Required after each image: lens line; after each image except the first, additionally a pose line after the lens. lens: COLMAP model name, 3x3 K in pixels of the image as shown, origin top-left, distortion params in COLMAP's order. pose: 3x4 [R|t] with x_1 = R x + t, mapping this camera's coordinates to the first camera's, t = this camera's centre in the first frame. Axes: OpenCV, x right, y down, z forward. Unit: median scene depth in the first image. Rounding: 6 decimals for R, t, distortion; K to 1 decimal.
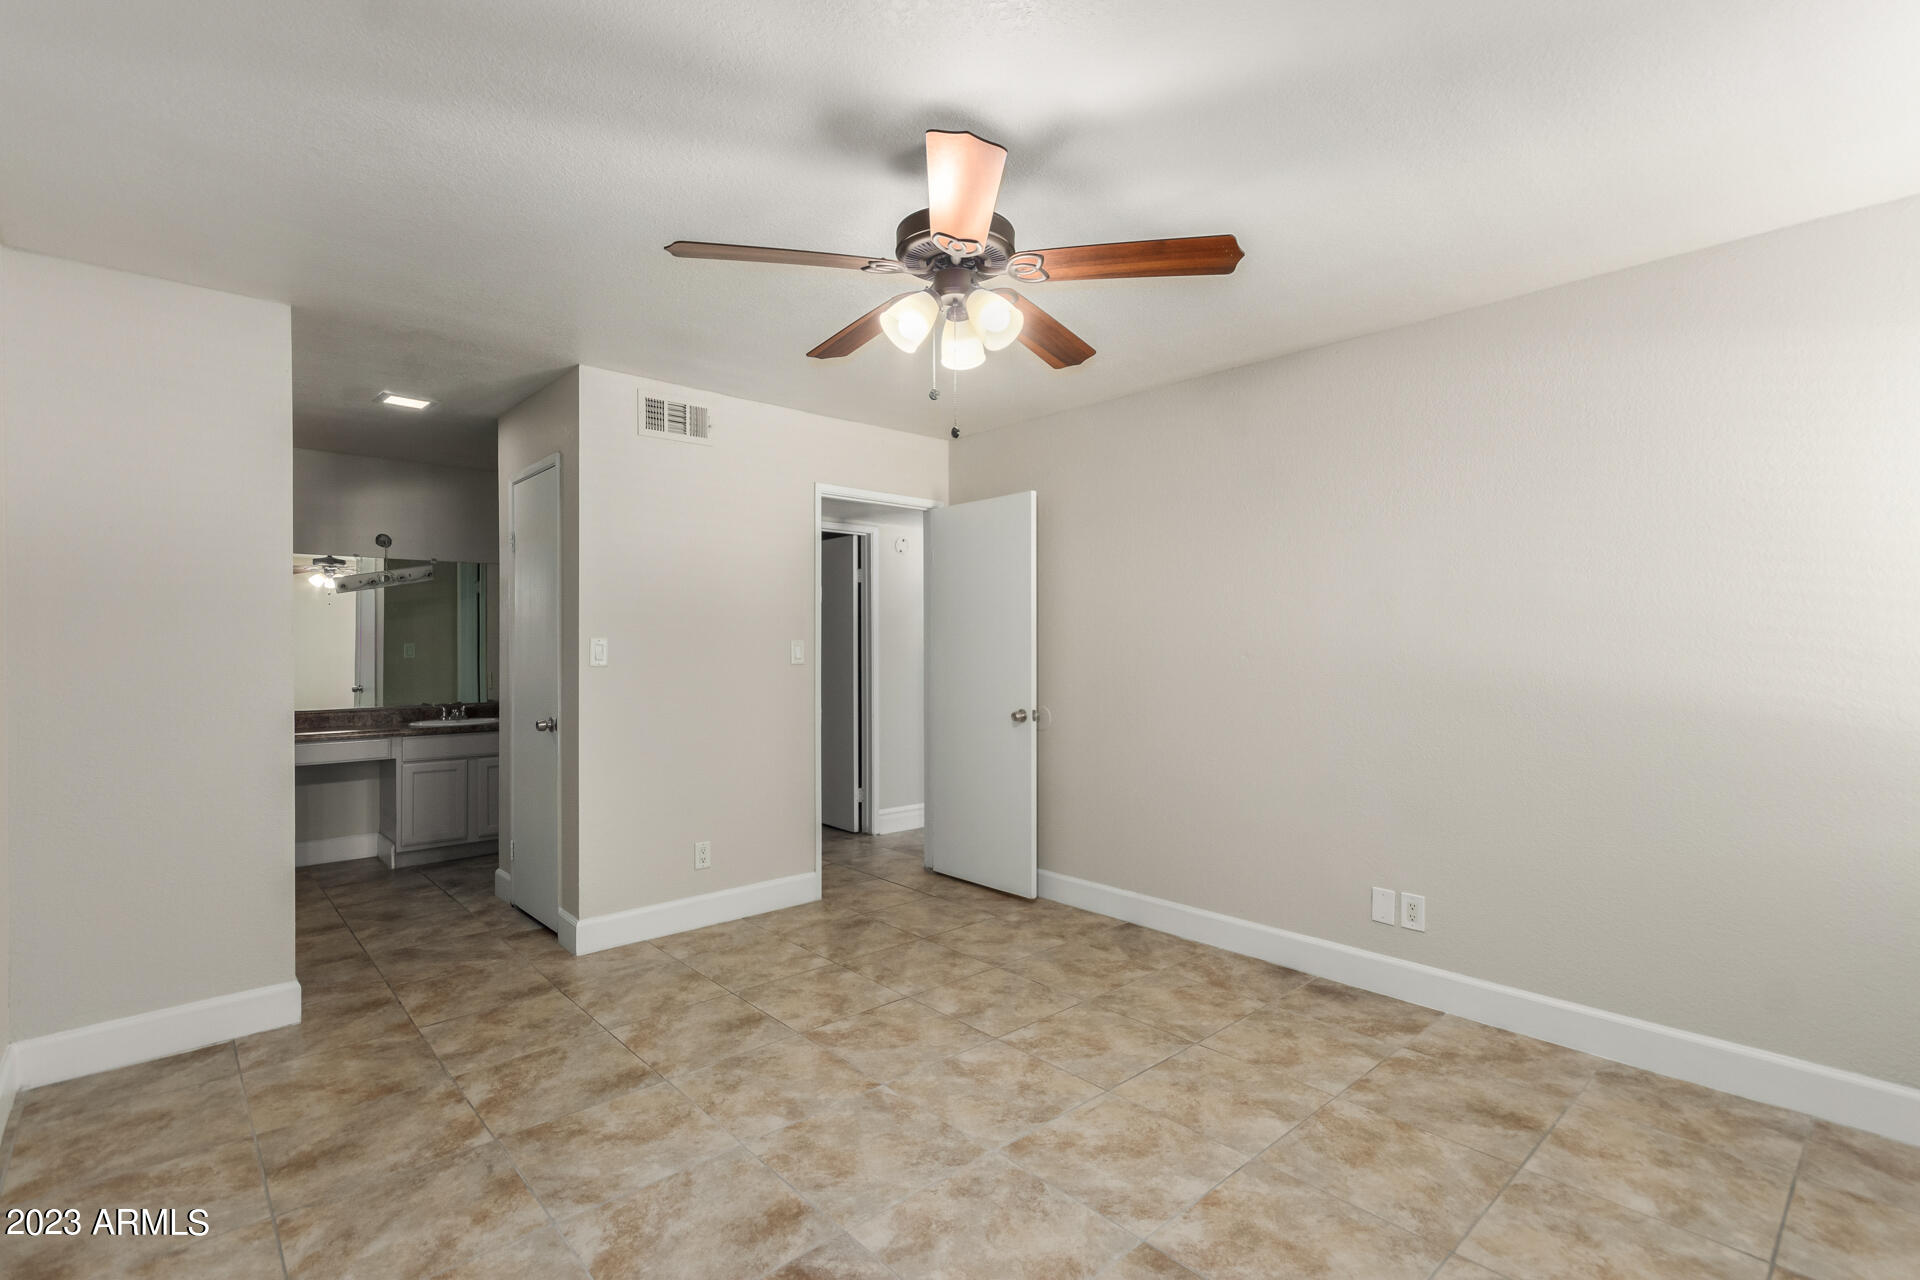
lens RADIAL K [[891.8, 0, 972.1], [0, 891.8, 646.6], [0, 0, 1]] dist [0.005329, 0.000519]
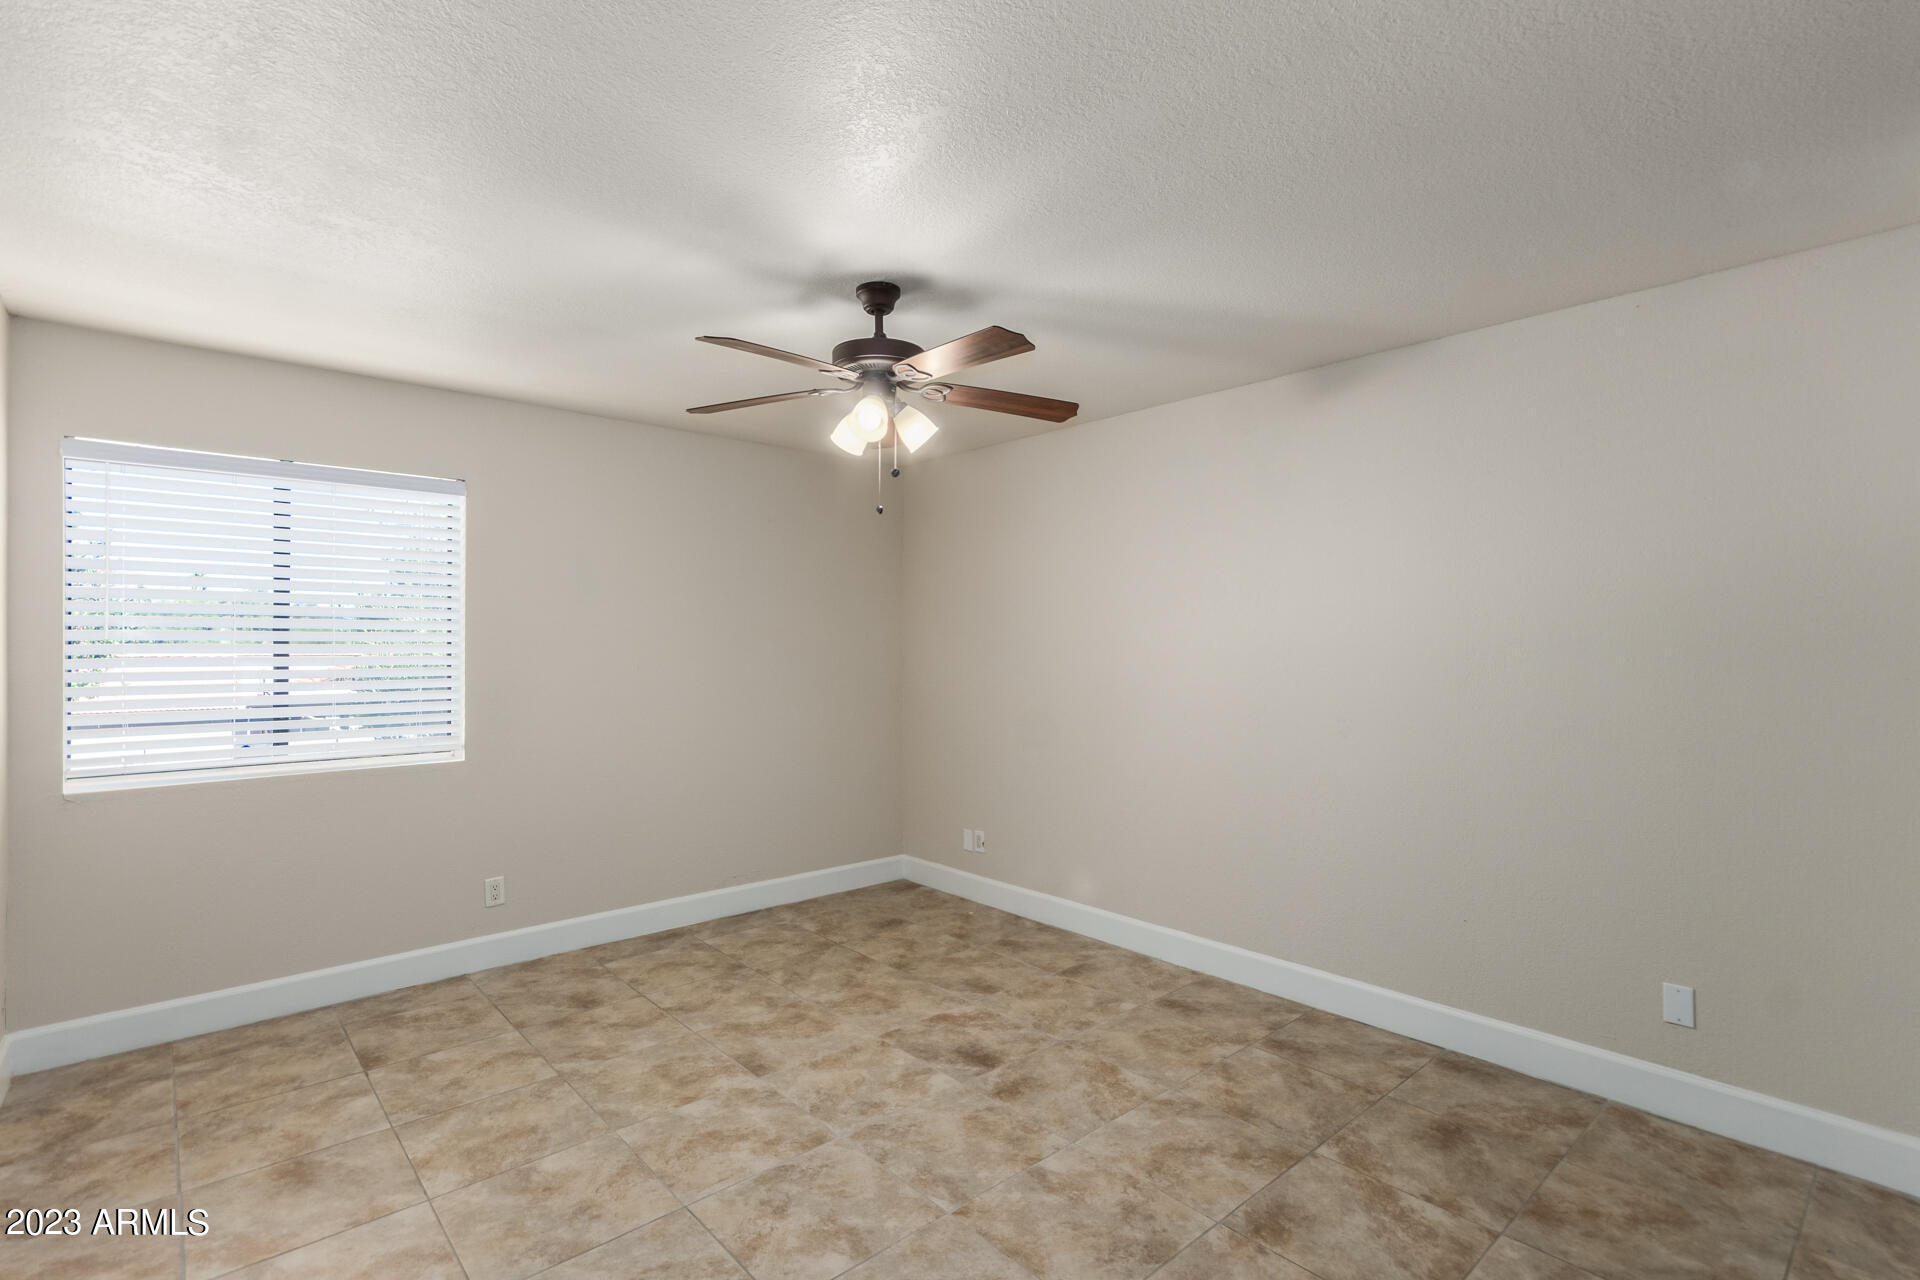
lens RADIAL K [[891.8, 0, 964.7], [0, 891.8, 645.7], [0, 0, 1]] dist [0.005329, 0.000519]
pose [[-0.999883, 0.002315, 0.015146, -0.129222], [0.002313, 0.999997, -0.000106, -0.036802], [-0.015146, -0.000071, -0.999885, 1.853546]]
